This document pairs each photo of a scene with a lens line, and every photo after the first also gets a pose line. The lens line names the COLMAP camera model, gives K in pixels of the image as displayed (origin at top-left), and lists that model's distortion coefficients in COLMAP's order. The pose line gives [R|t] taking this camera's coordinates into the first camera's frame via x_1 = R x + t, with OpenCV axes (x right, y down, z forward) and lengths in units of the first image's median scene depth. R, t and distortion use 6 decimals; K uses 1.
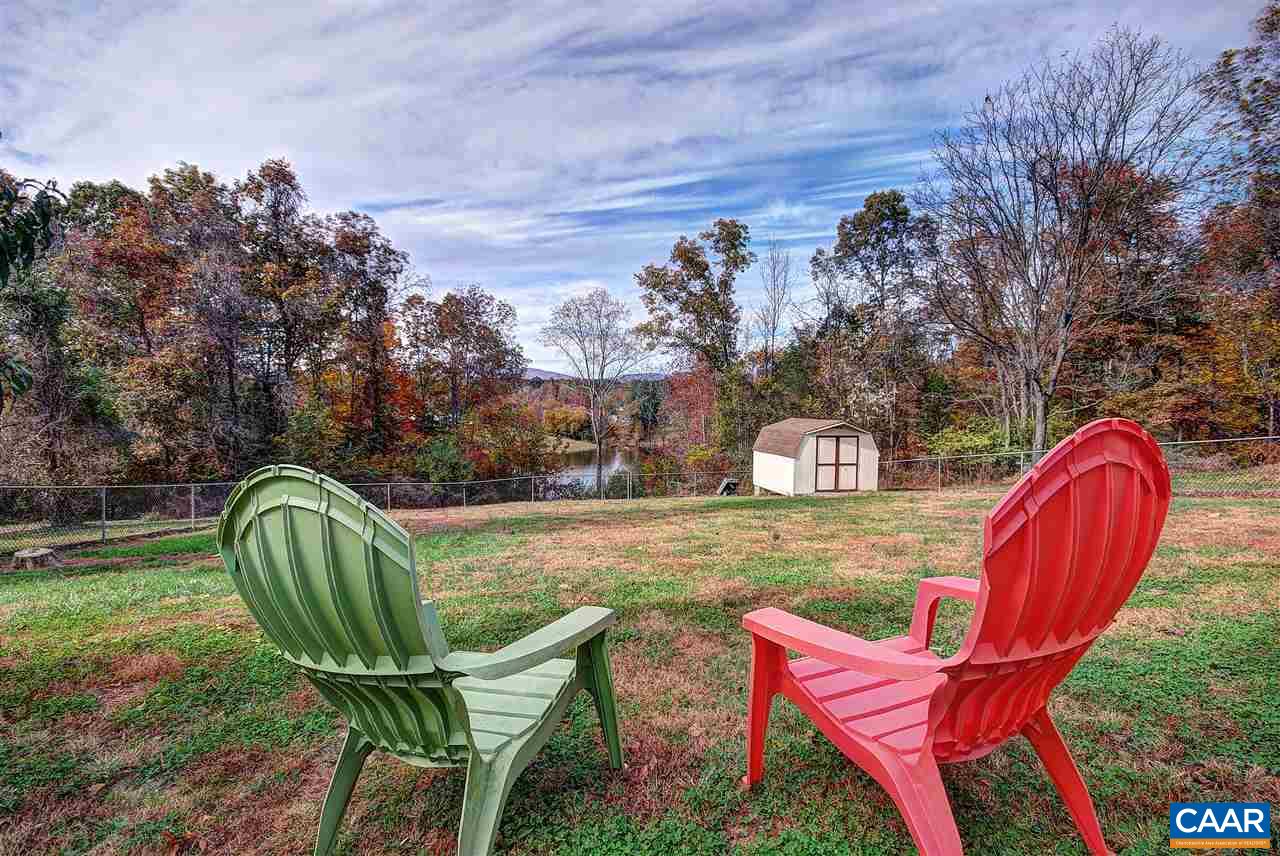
lens RADIAL K [[571.8, 0, 643.1], [0, 571.8, 431.0], [0, 0, 1]] dist [-0.002678, -0.000909]
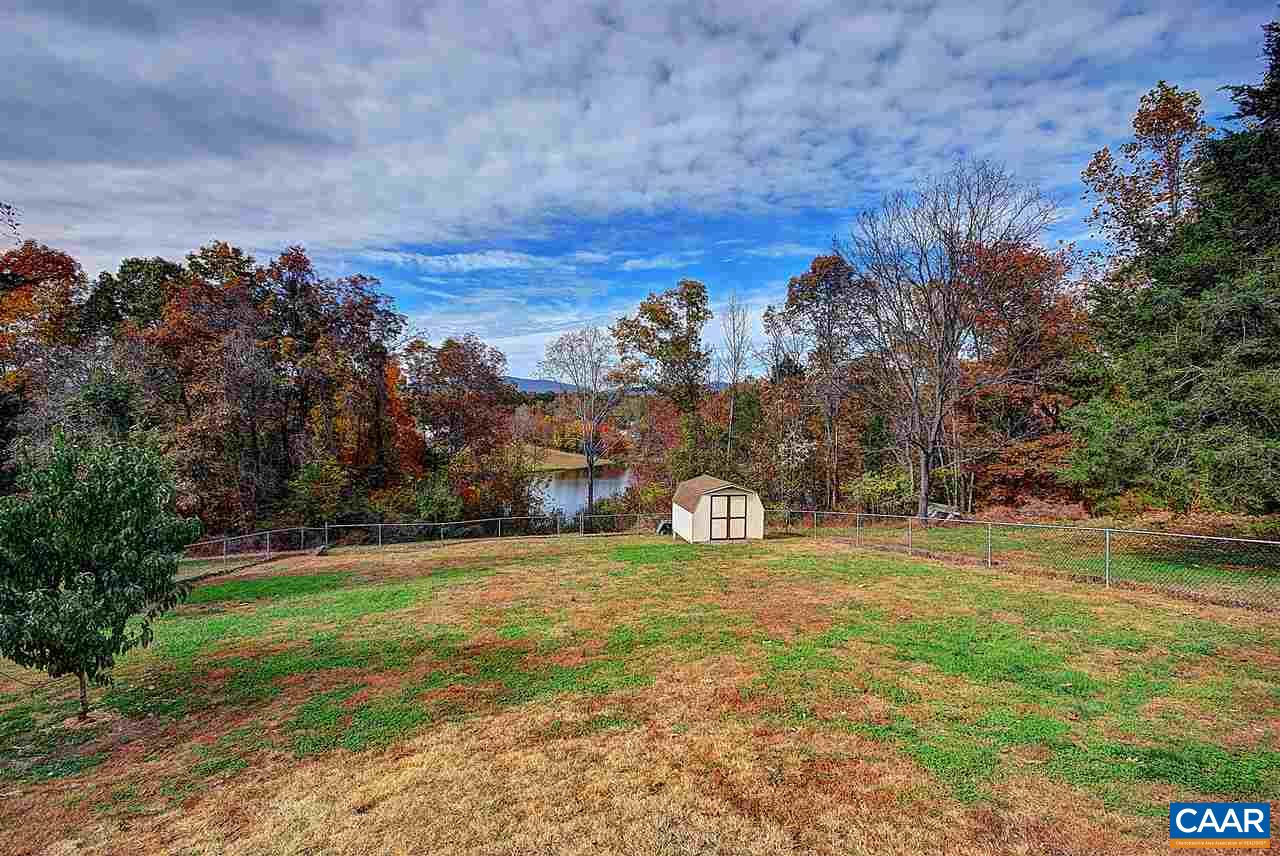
lens RADIAL K [[569.3, 0, 639.9], [0, 569.3, 432.6], [0, 0, 1]] dist [0.002135, 0.000141]
pose [[0.999578, 0.001120, -0.029043, 0.089345], [-0.001671, 0.999819, -0.018946, -0.051235], [0.029017, 0.018986, 0.999399, -0.124897]]
